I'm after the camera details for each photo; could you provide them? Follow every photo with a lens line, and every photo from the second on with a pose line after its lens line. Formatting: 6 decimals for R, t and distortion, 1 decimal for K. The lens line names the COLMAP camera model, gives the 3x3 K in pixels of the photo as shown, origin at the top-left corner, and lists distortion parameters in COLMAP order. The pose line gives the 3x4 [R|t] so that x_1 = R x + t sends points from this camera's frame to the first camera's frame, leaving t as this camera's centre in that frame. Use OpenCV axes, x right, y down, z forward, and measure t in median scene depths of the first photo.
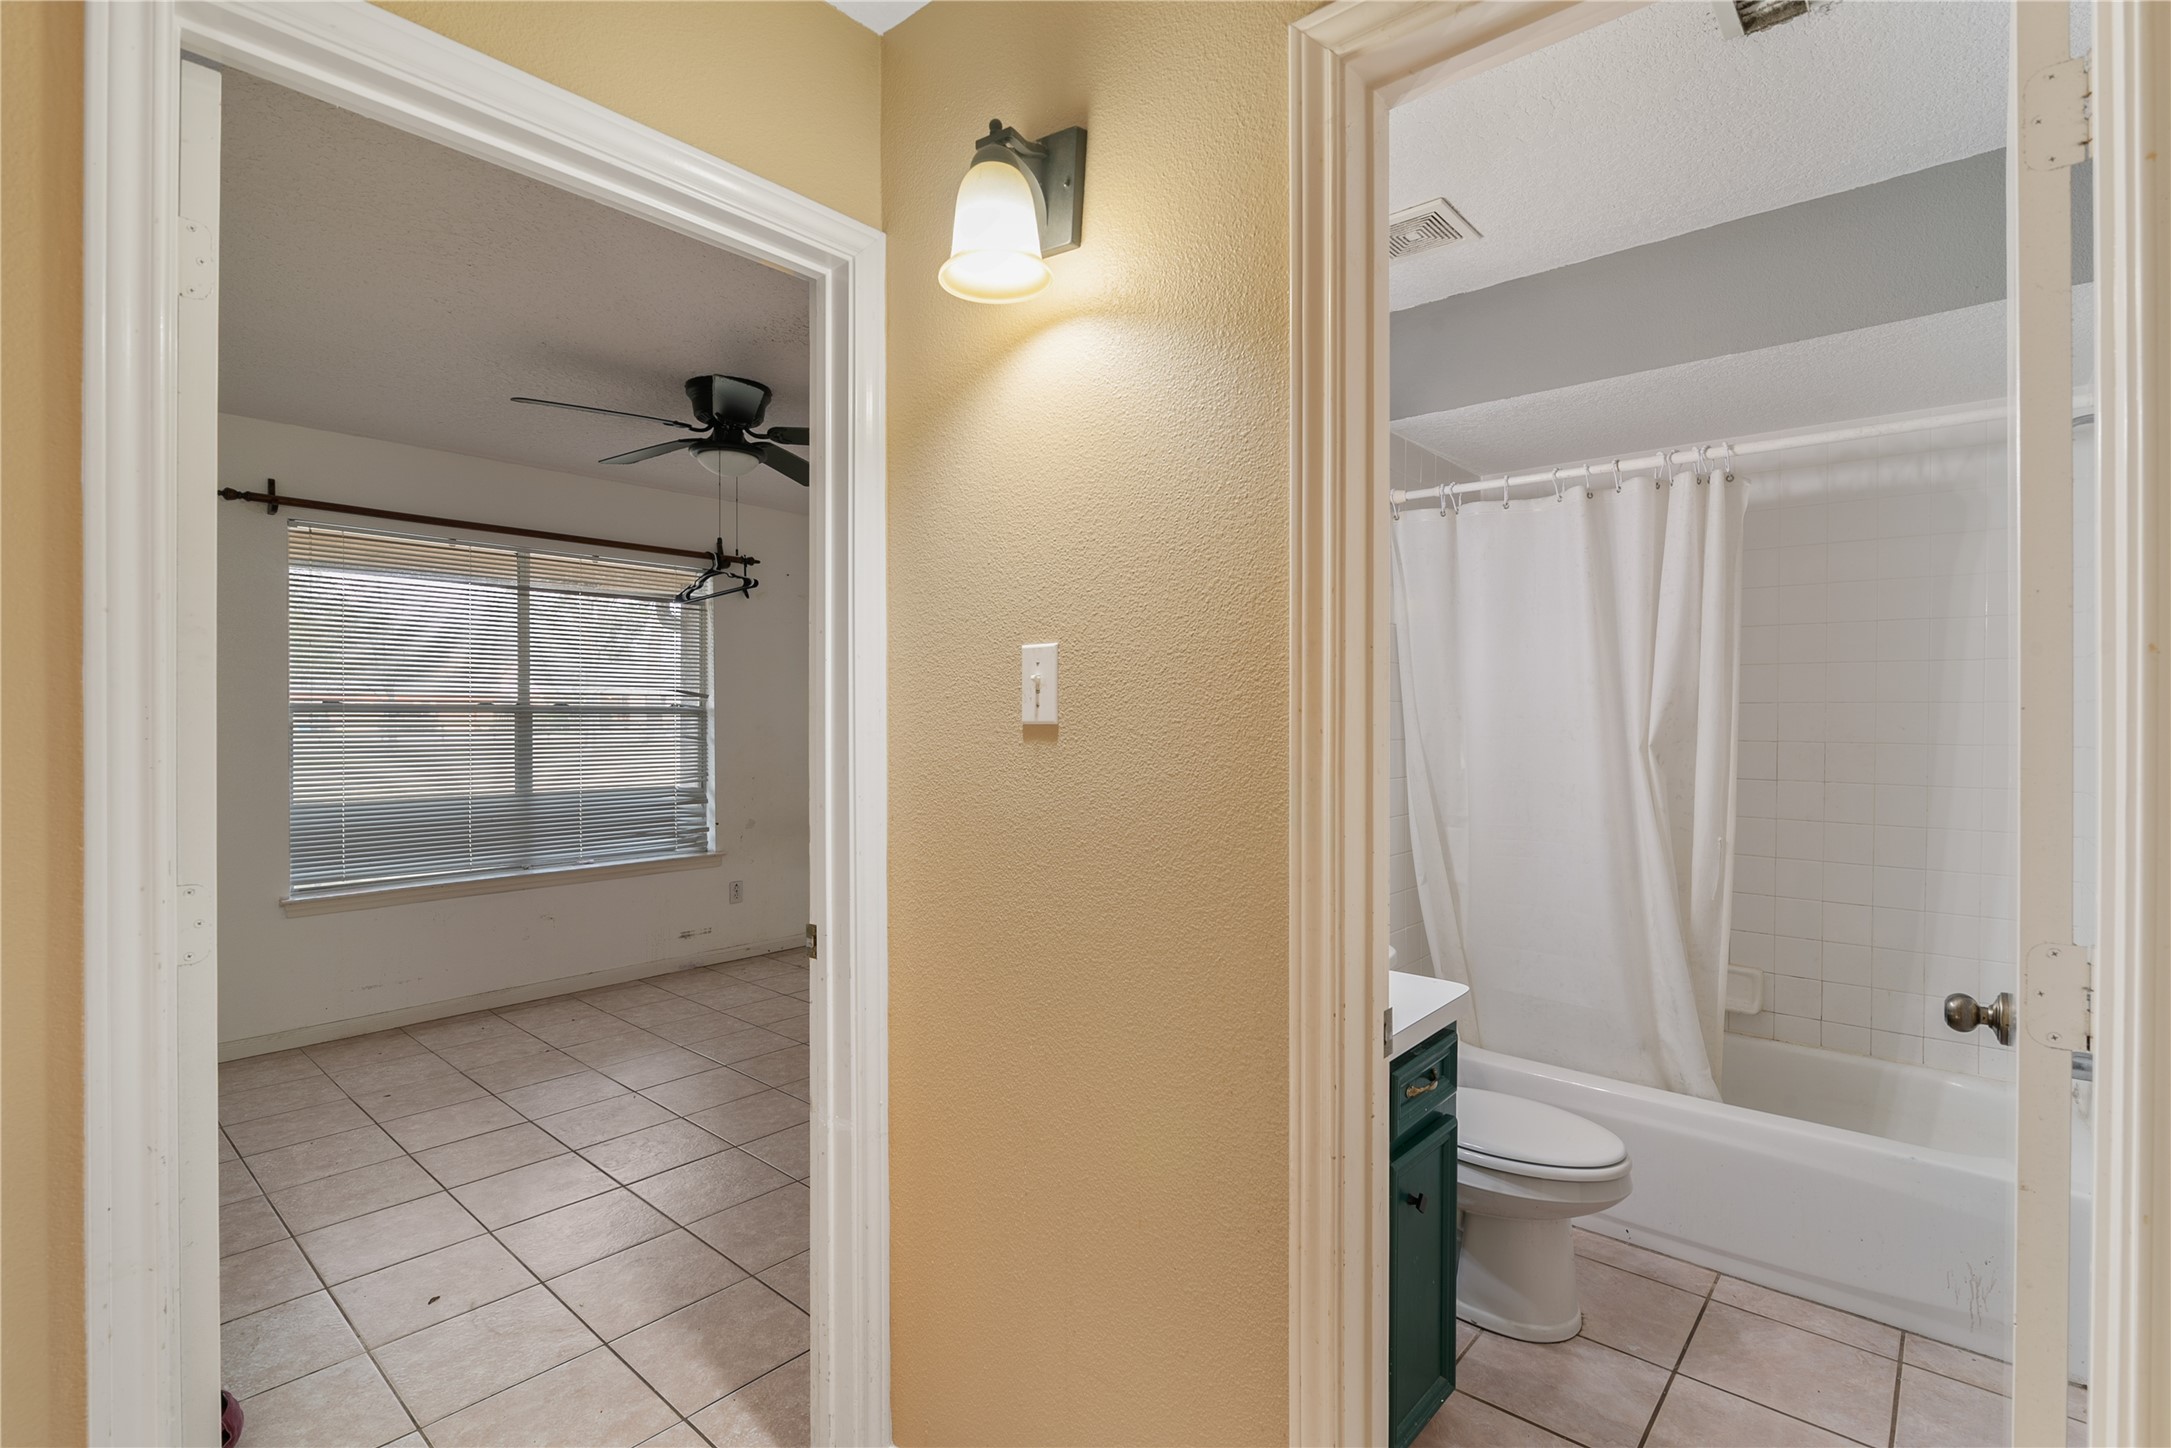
lens RADIAL K [[1006.7, 0, 1085.5], [0, 1006.7, 724.0], [0, 0, 1]] dist [0.026485, 0.000122]
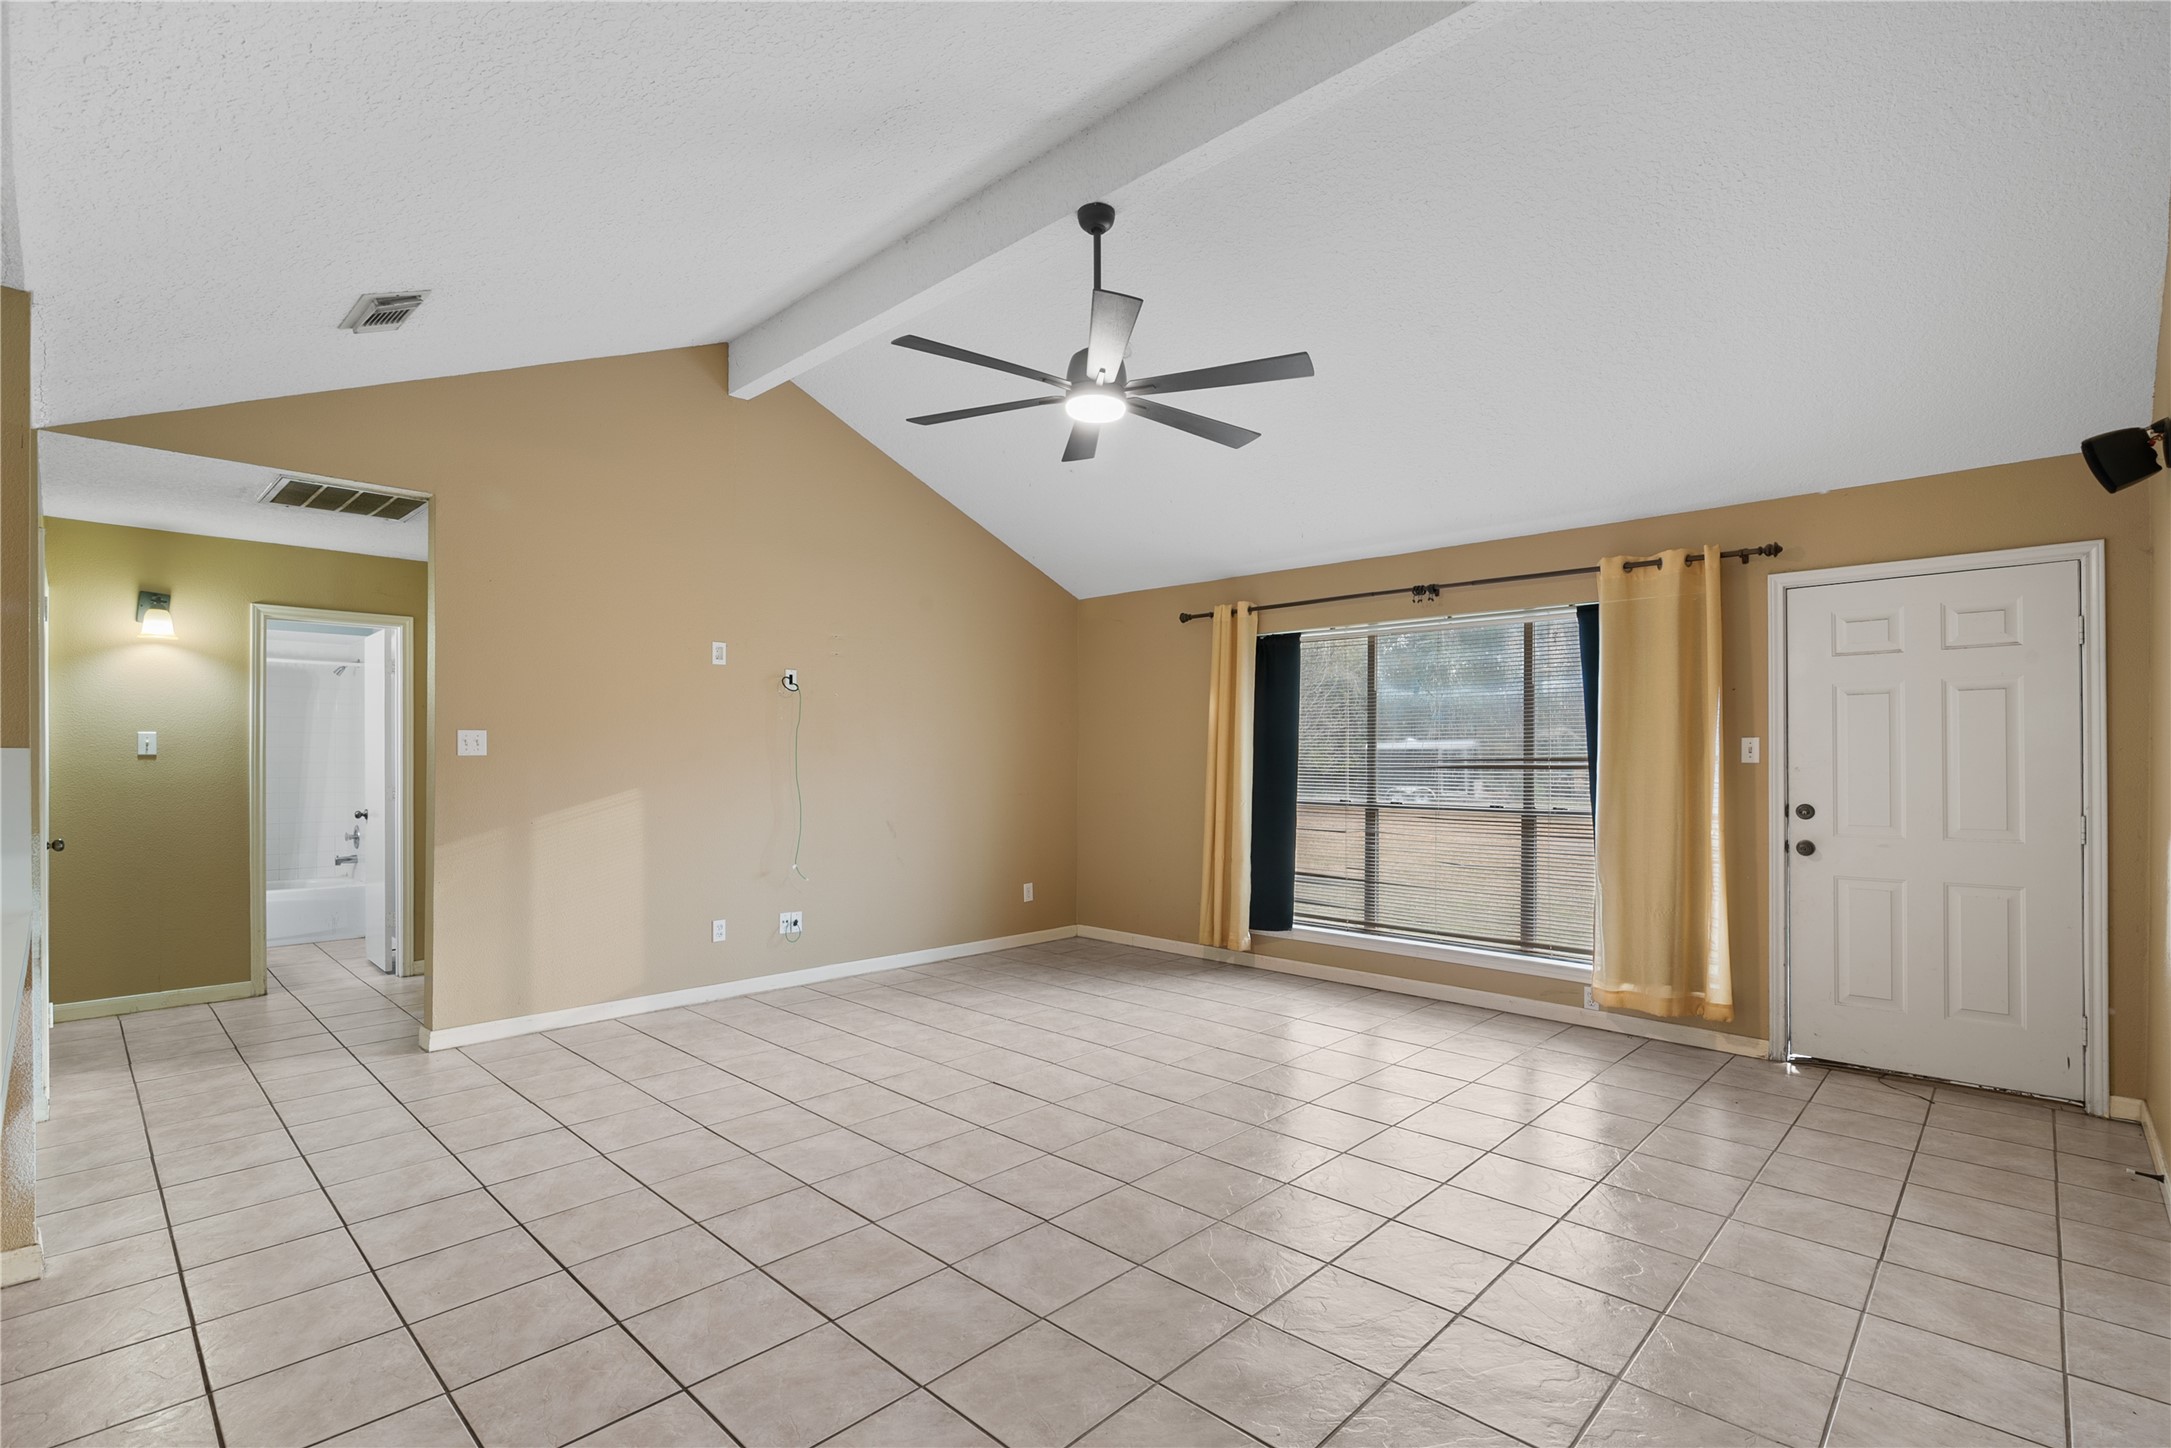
lens RADIAL K [[997.1, 0, 1098.4], [0, 997.1, 750.1], [0, 0, 1]] dist [0.000749, 0.000107]
pose [[0.042708, 0.005338, 0.999073, -3.375612], [0.005492, 0.999969, -0.005578, 0.021305], [-0.999073, 0.005725, 0.042677, -2.451316]]
